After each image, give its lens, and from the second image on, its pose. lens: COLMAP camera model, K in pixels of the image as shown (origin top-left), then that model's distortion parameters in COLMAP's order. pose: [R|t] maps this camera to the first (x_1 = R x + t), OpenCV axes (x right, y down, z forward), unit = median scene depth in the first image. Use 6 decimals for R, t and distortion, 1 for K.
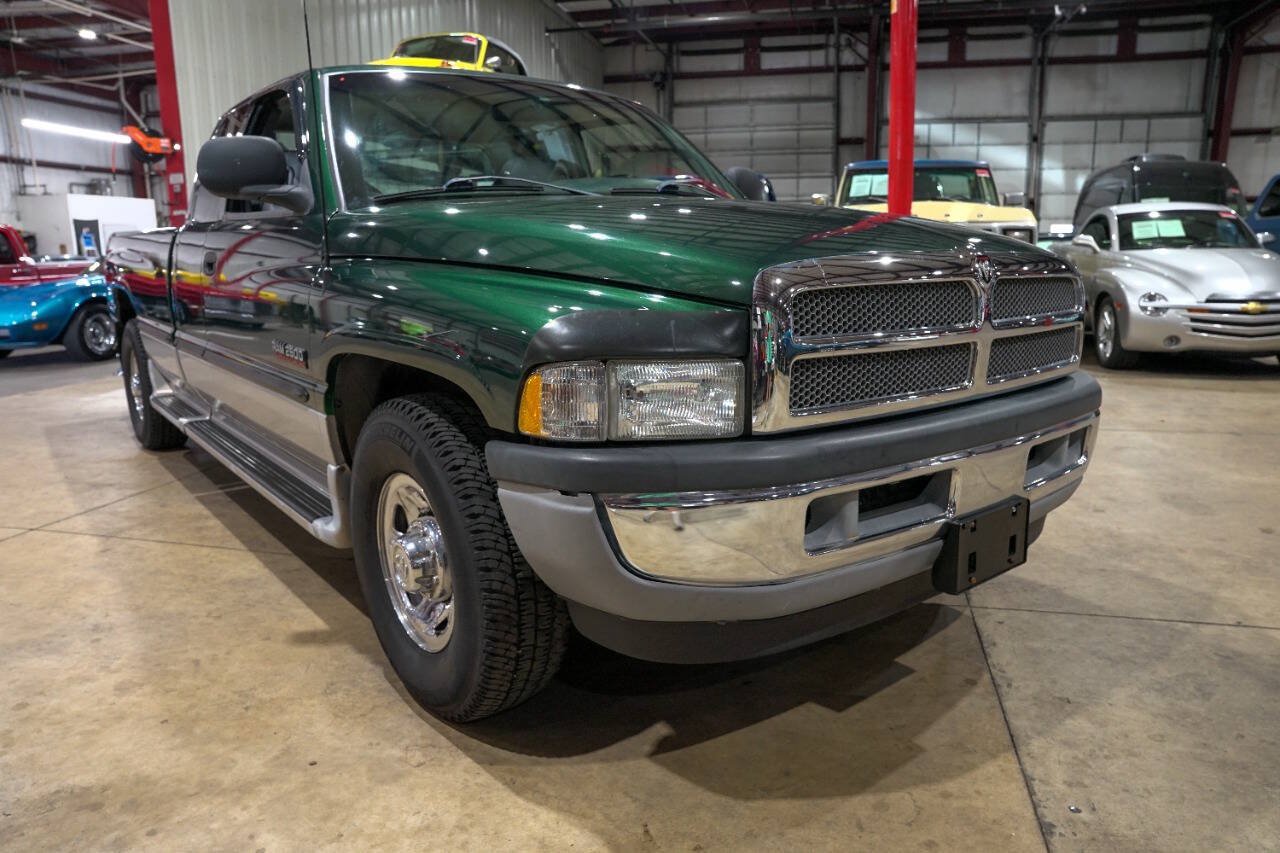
lens RADIAL K [[871.9, 0, 645.1], [0, 871.9, 427.1], [0, 0, 1]] dist [-0.133089, 0.100569]
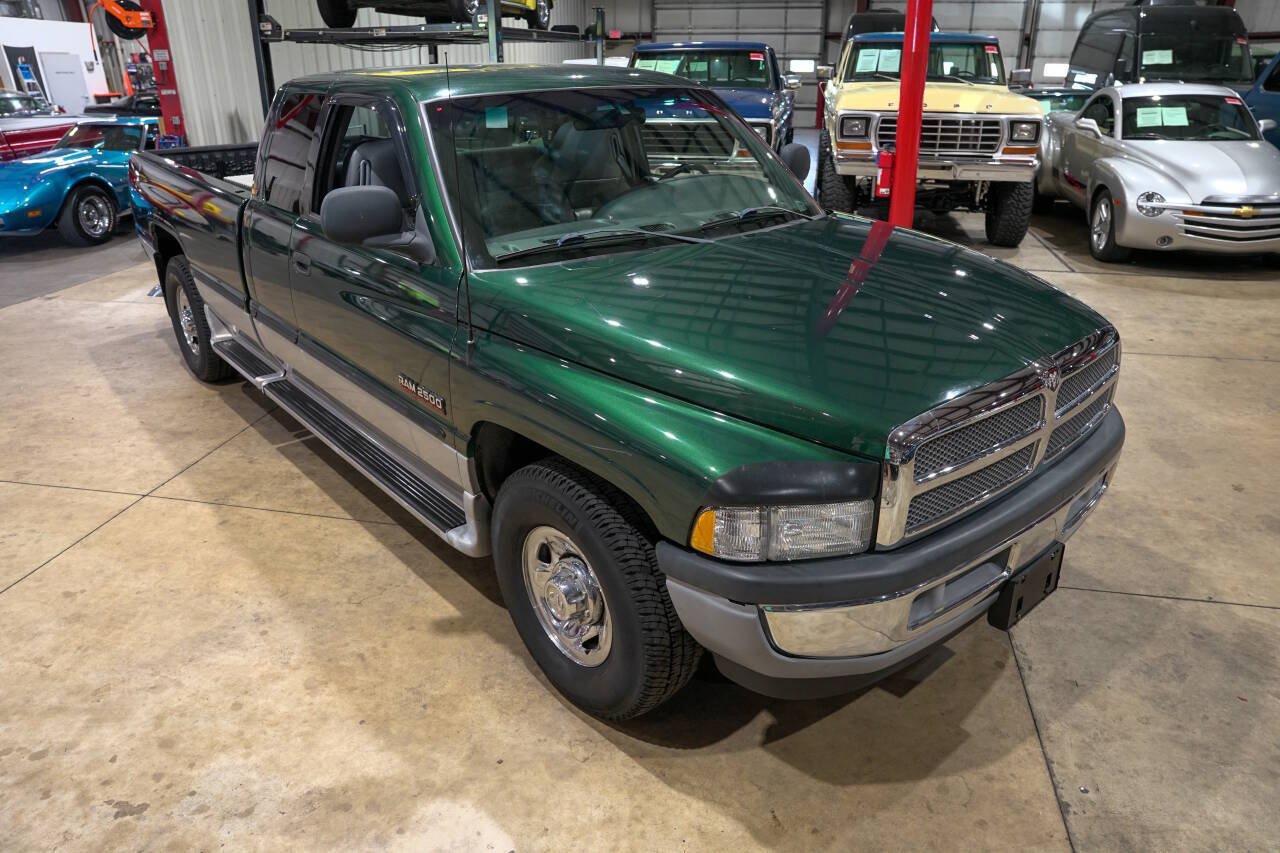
lens RADIAL K [[871.9, 0, 645.3], [0, 871.9, 428.3], [0, 0, 1]] dist [-0.133089, 0.100569]
pose [[0.999302, -0.009973, 0.036004, -0.160677], [0.002232, 0.977926, 0.208939, -0.268197], [-0.037293, -0.208713, 0.977266, -0.119090]]
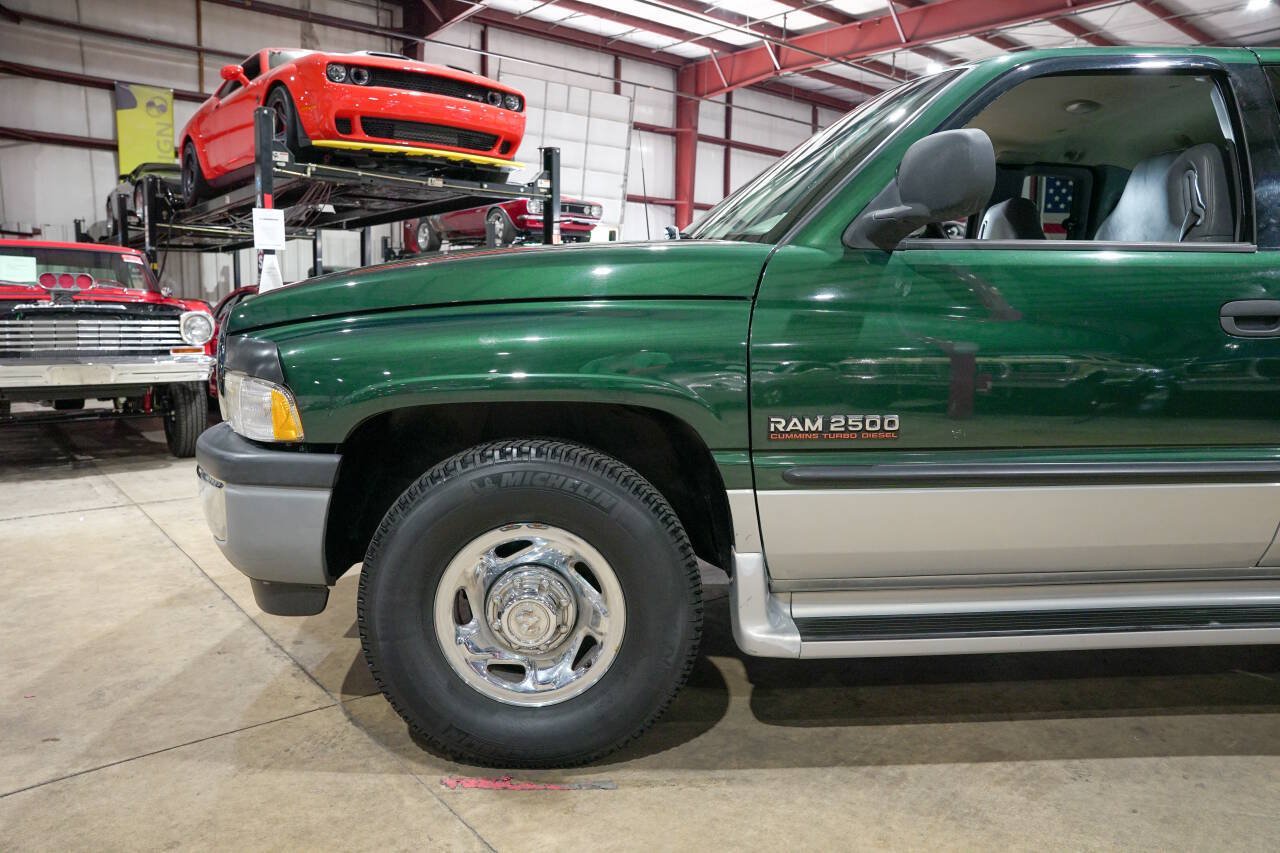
lens RADIAL K [[871.9, 0, 641.7], [0, 871.9, 420.0], [0, 0, 1]] dist [-0.133089, 0.100569]
pose [[-0.596686, 0.104939, -0.795583, 0.905061], [-0.167221, 0.953389, 0.251170, -0.352142], [0.784858, 0.282908, -0.551326, 1.733523]]
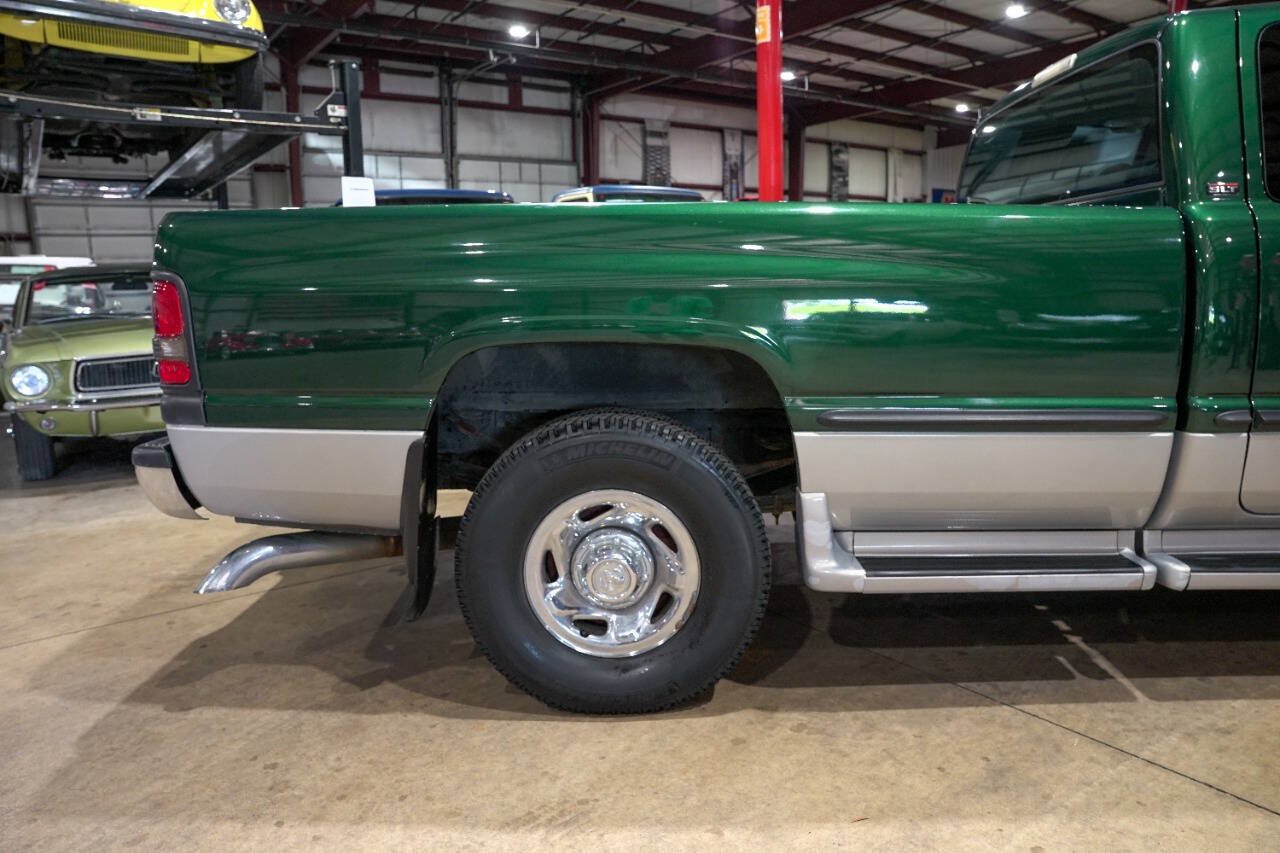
lens RADIAL K [[871.9, 0, 644.7], [0, 871.9, 430.7], [0, 0, 1]] dist [-0.133089, 0.100569]
pose [[0.646912, -0.137930, 0.749987, -1.785444], [0.169678, 0.984886, 0.034772, -0.260918], [-0.743448, 0.104761, 0.660538, 1.379641]]
